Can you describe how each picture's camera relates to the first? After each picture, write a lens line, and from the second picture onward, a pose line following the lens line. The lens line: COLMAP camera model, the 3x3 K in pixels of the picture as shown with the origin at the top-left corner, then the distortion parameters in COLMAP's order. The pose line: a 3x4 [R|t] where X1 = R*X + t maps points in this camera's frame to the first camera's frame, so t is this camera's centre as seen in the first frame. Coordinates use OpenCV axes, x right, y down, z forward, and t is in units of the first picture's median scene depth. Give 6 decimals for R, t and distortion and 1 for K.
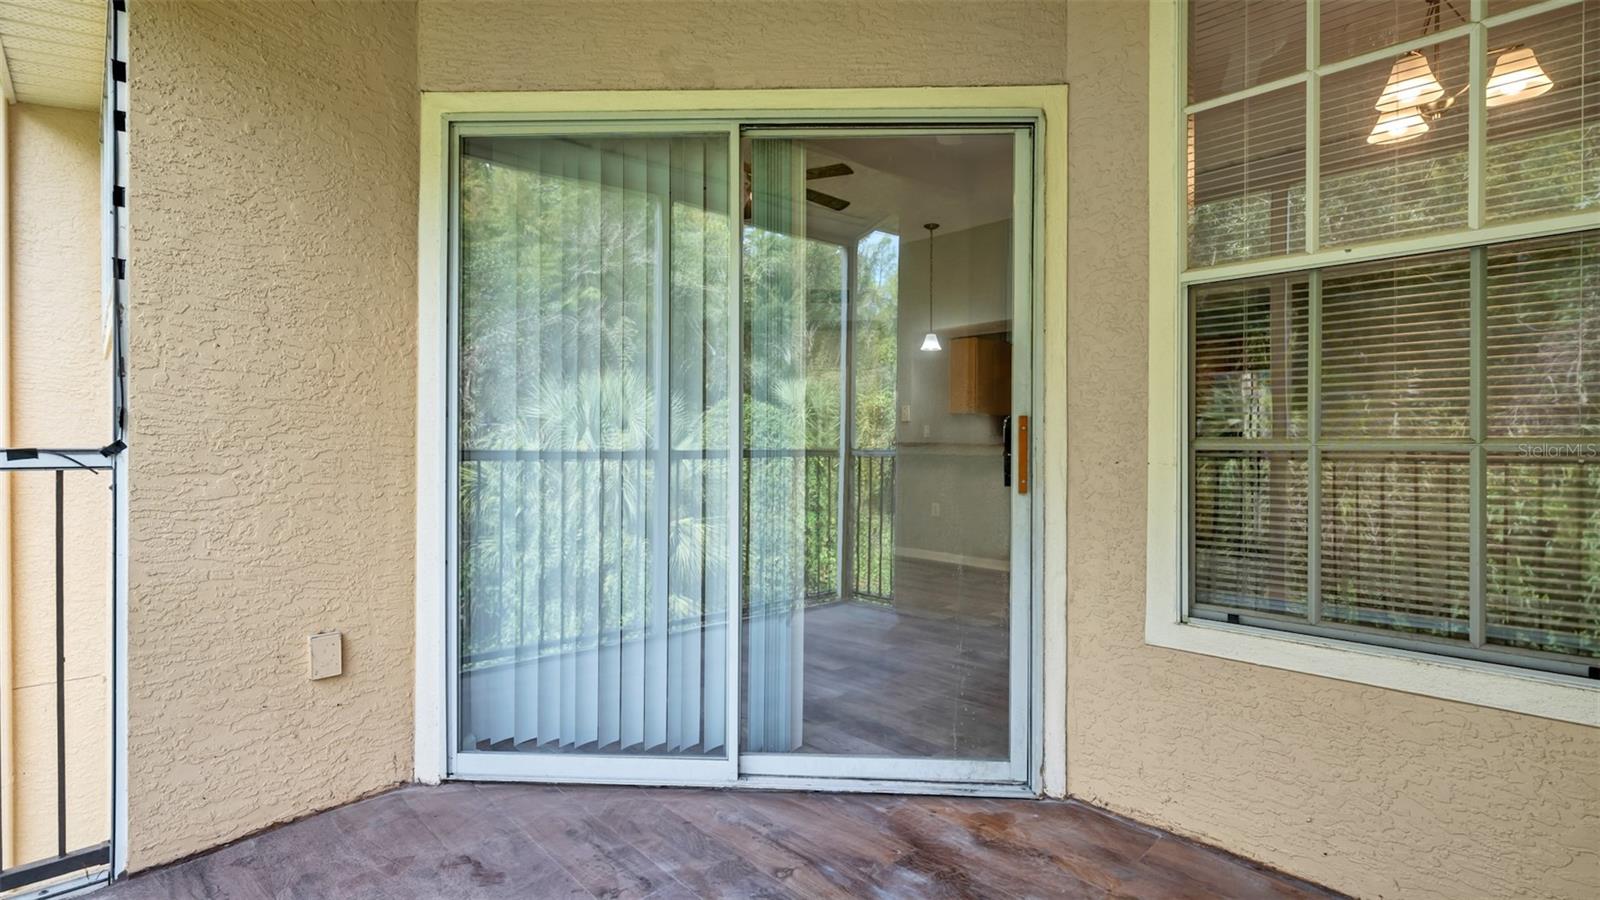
lens RADIAL K [[751.2, 0, 813.9], [0, 751.2, 455.5], [0, 0, 1]] dist [0.001089, -0.000755]
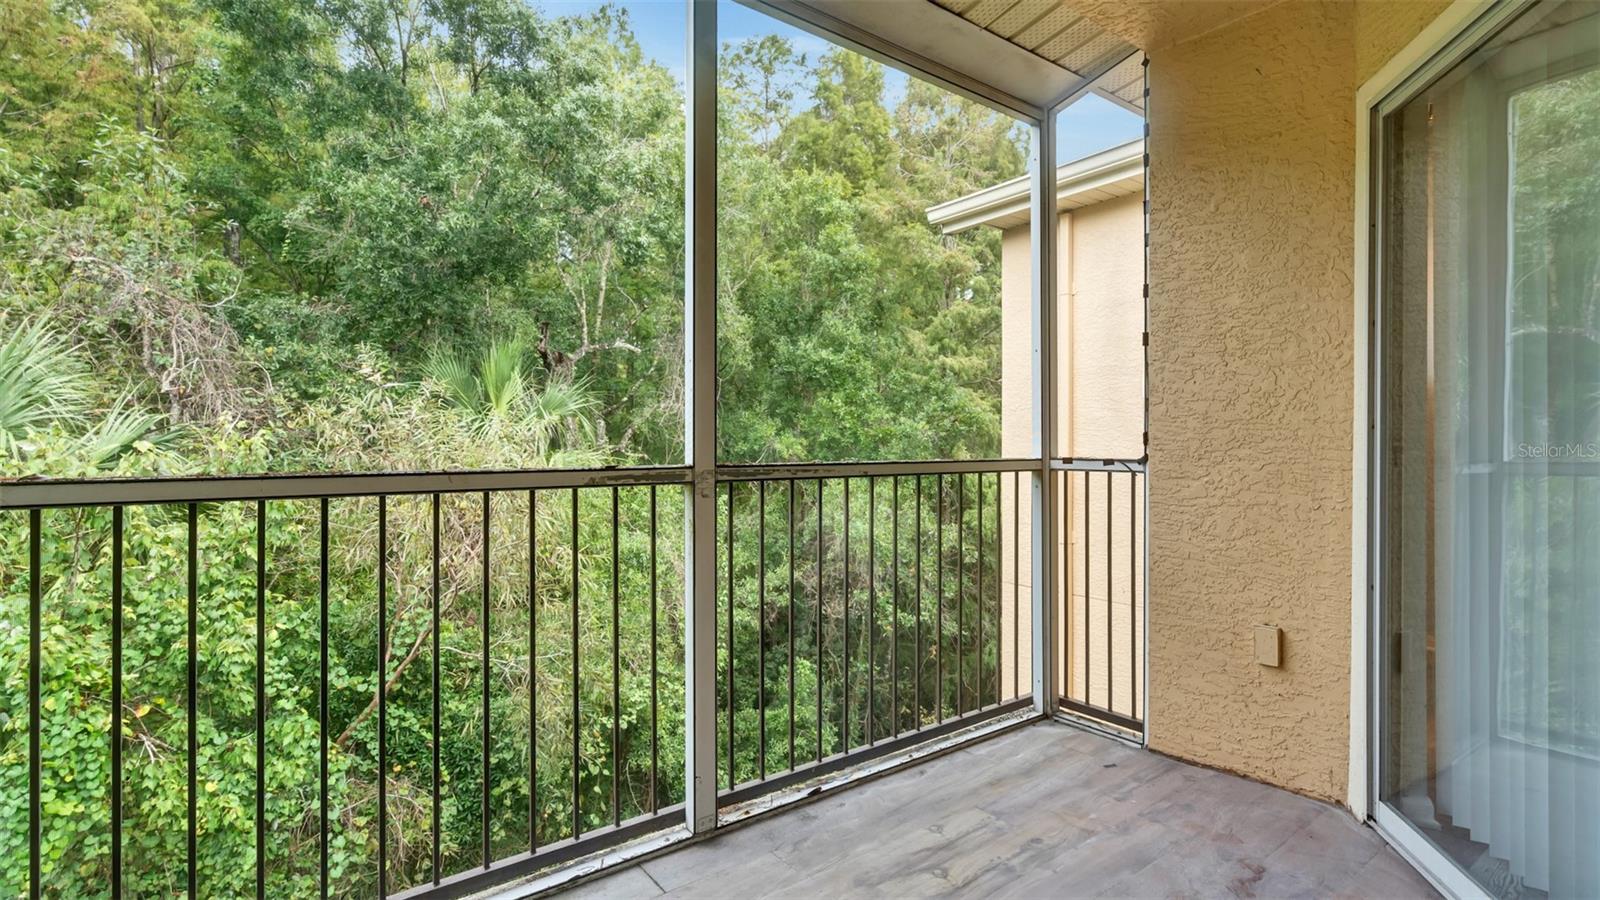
lens RADIAL K [[751.2, 0, 807.3], [0, 751.2, 445.8], [0, 0, 1]] dist [0.001089, -0.000755]
pose [[-0.167877, 0.000097, -0.985808, 0.606251], [-0.006498, 0.999978, 0.001205, -0.030944], [0.985786, 0.006608, -0.167873, 0.536263]]
